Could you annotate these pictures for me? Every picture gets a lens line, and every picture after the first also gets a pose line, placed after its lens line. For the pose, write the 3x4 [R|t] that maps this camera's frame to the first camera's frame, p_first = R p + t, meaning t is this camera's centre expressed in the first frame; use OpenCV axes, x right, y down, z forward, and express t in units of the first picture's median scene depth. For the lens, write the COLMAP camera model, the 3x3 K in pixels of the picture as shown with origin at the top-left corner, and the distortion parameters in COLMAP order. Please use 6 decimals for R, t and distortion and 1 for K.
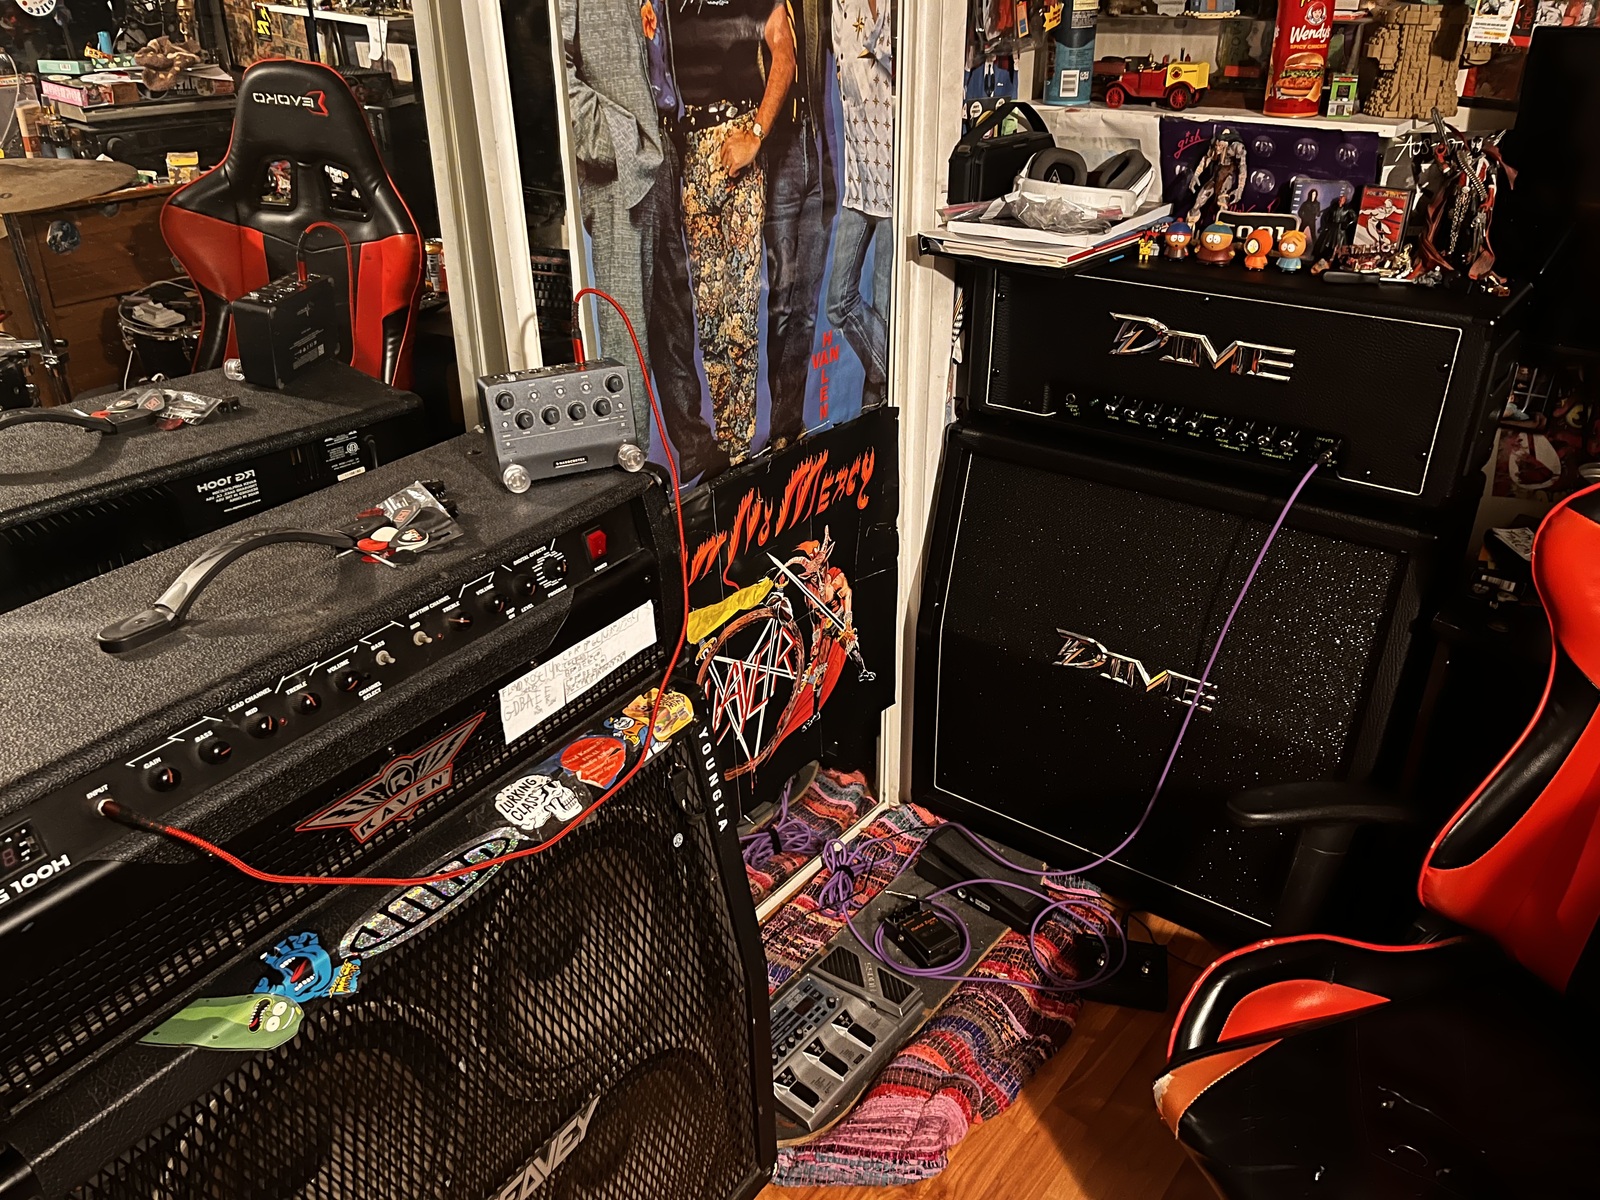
lens RADIAL K [[1208.1, 0, 800.0], [0, 1208.1, 600.0], [0, 0, 1]] dist [0.063507, -0.095547]
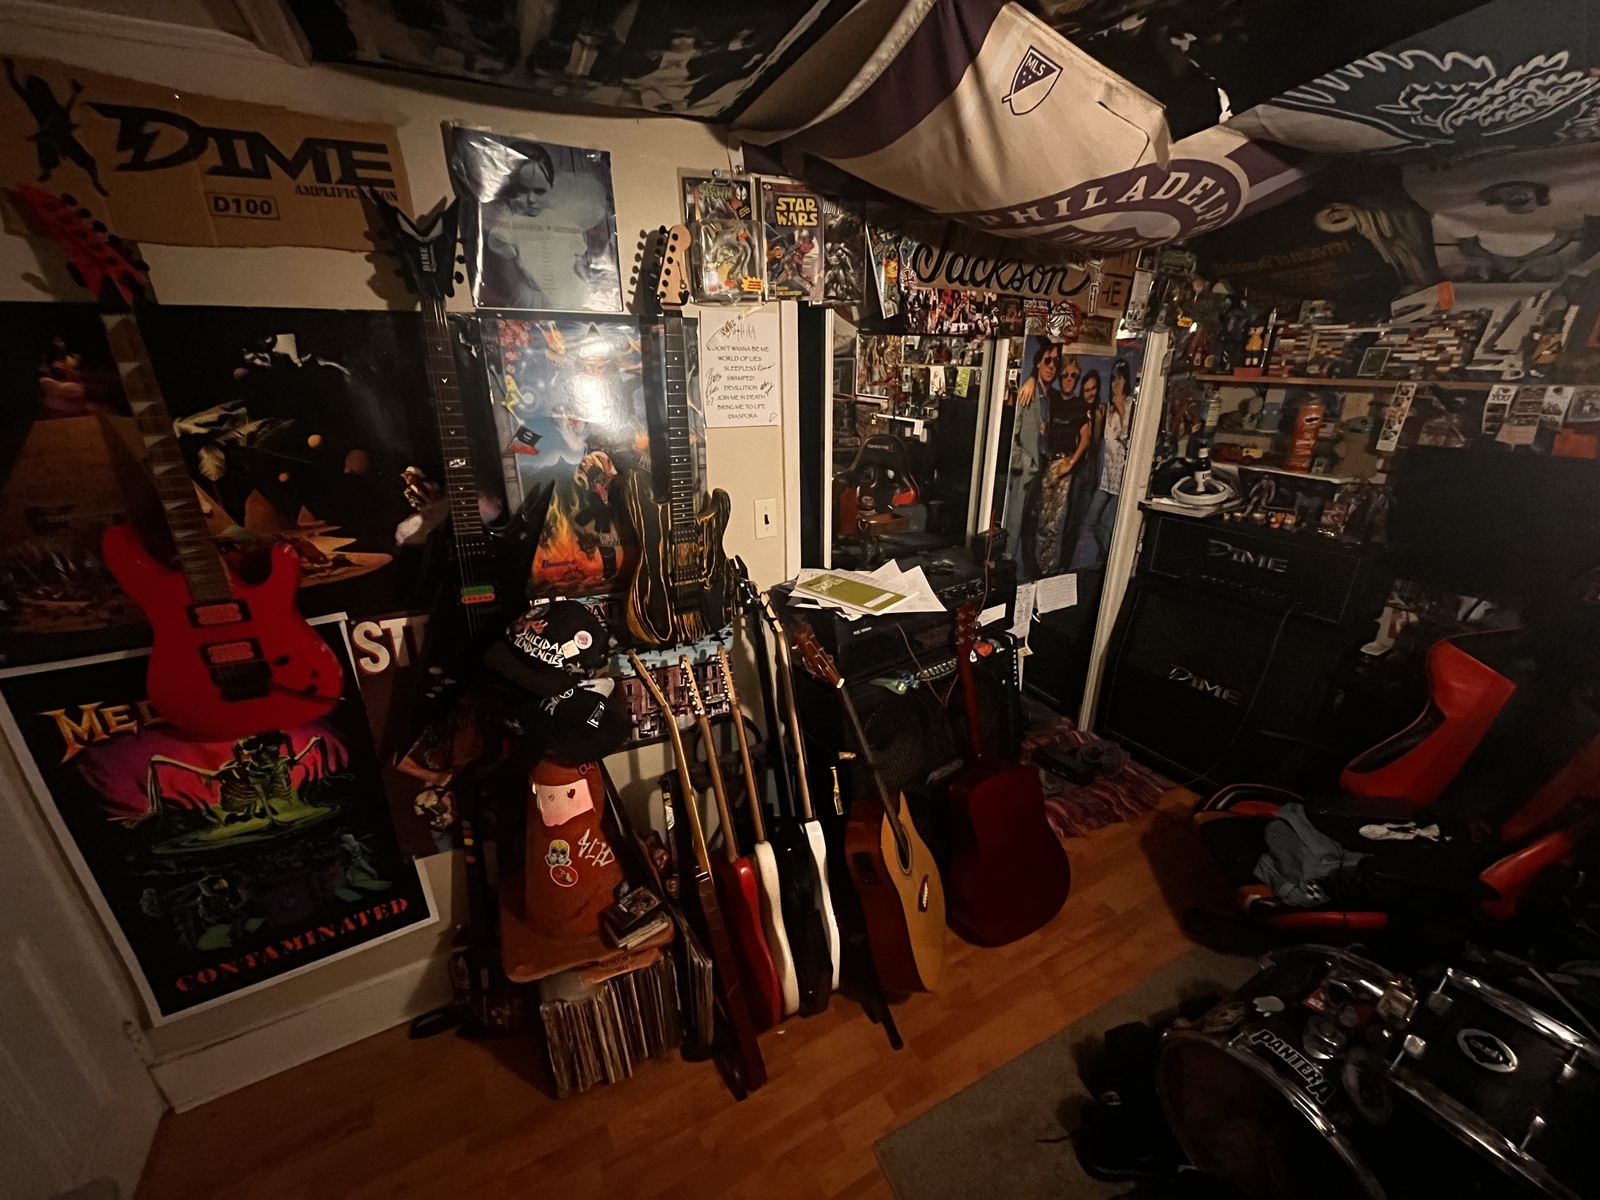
lens RADIAL K [[656.9, 0, 800.0], [0, 656.9, 600.0], [0, 0, 1]] dist [-0.000762, -0.000068]
pose [[0.922890, 0.151715, -0.353916, -0.026835], [-0.192091, 0.977973, -0.081674, 0.181183], [0.333729, 0.143360, 0.931704, -0.600891]]
